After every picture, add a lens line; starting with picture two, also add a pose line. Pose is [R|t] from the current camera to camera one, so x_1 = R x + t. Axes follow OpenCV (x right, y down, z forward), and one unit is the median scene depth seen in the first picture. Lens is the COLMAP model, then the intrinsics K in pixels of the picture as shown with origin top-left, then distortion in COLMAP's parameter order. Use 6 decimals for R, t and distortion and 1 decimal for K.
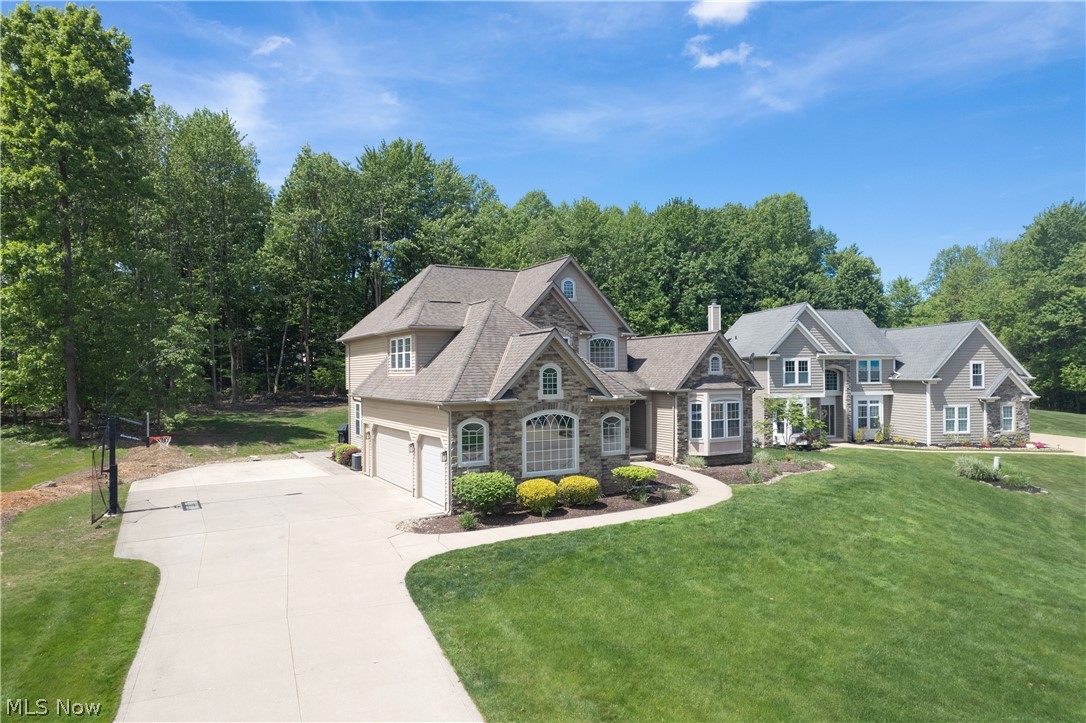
lens RADIAL K [[708.4, 0, 543.6], [0, 708.4, 371.4], [0, 0, 1]] dist [-0.022920, 0.002667]
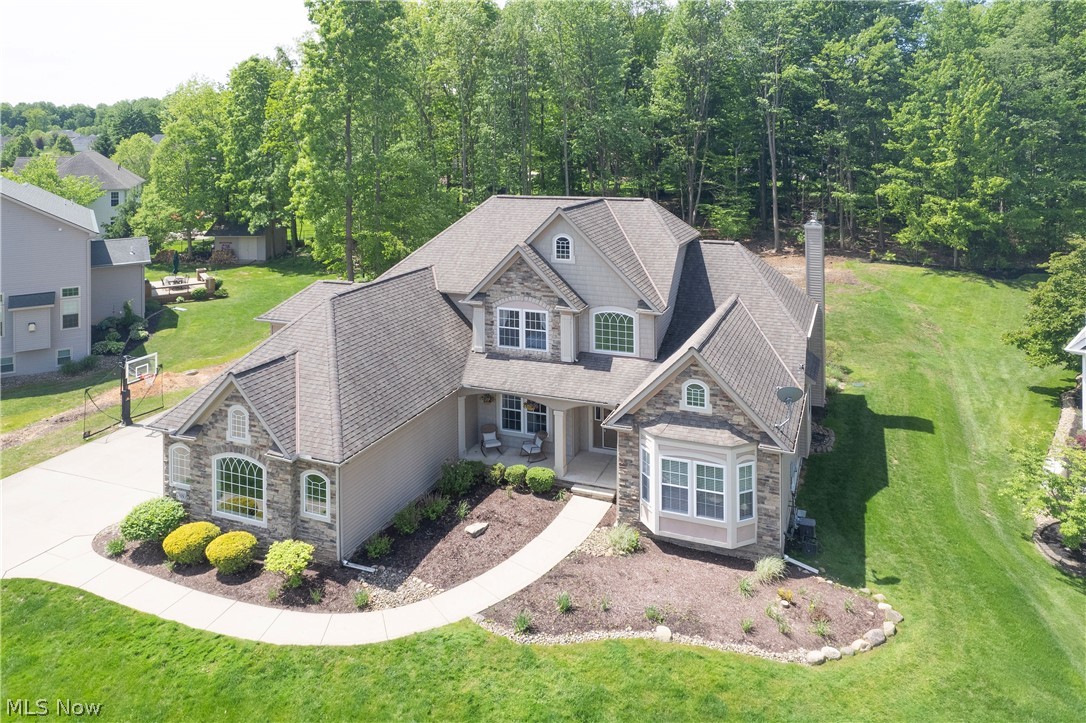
lens RADIAL K [[731.8, 0, 525.6], [0, 731.8, 171.4], [0, 0, 1]] dist [-0.011101, 0.001038]
pose [[0.605845, 0.037555, -0.794696, 0.687730], [0.003103, 0.998766, 0.049564, -0.253522], [0.795577, -0.032494, 0.604981, 0.499362]]
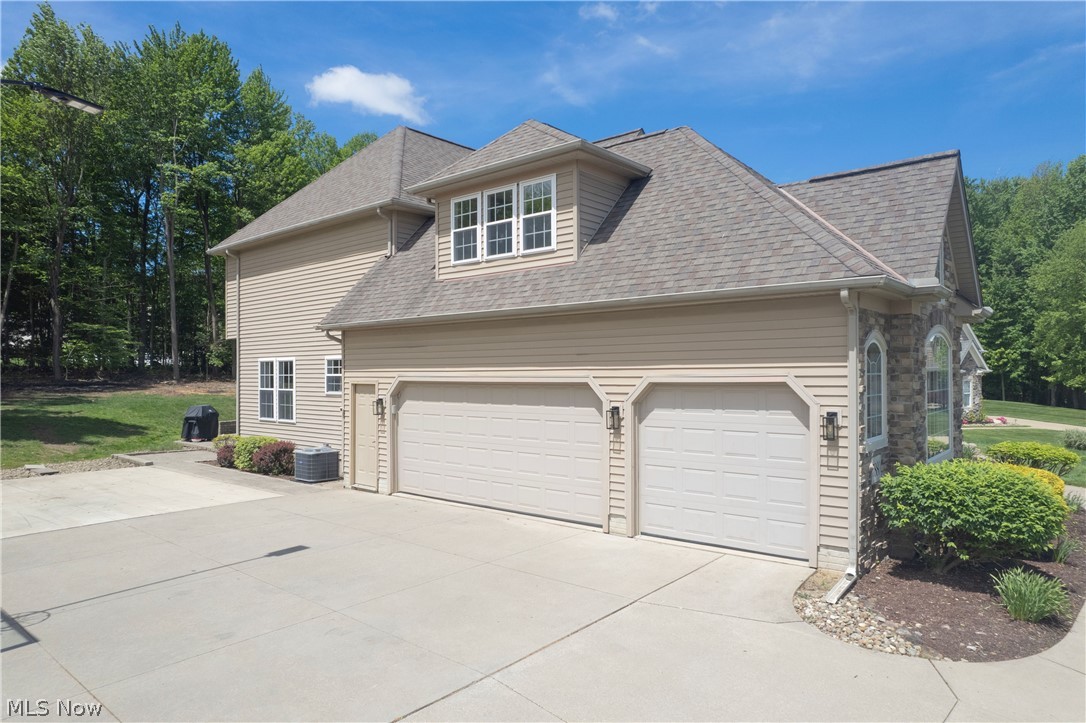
lens RADIAL K [[705.3, 0, 563.3], [0, 705.3, 372.6], [0, 0, 1]] dist [-0.030637, -0.000132]
pose [[0.929915, 0.004524, 0.367747, -0.271632], [-0.004303, 0.999990, -0.001421, 0.059726], [-0.367749, -0.000261, 0.929925, 0.454333]]
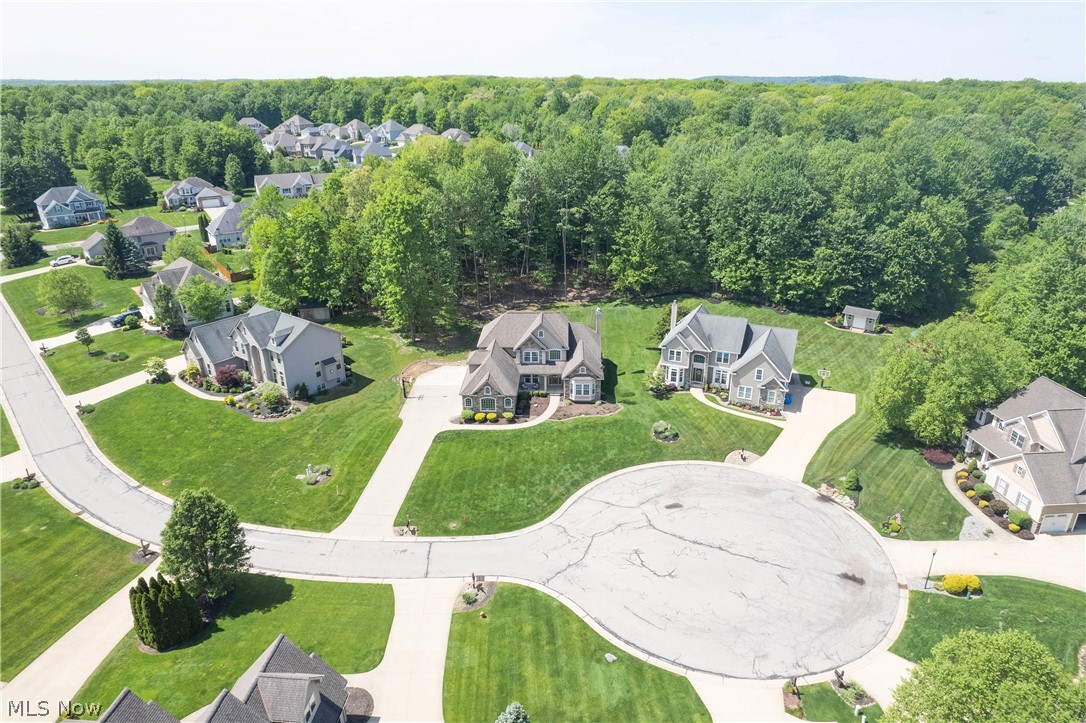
lens RADIAL K [[708.4, 0, 543.6], [0, 708.4, 371.4], [0, 0, 1]] dist [-0.022920, 0.002667]
pose [[0.867566, 0.211201, -0.450248, 1.432707], [-0.021428, 0.920378, 0.390441, -1.149772], [0.496860, -0.329086, 0.803015, -1.412272]]
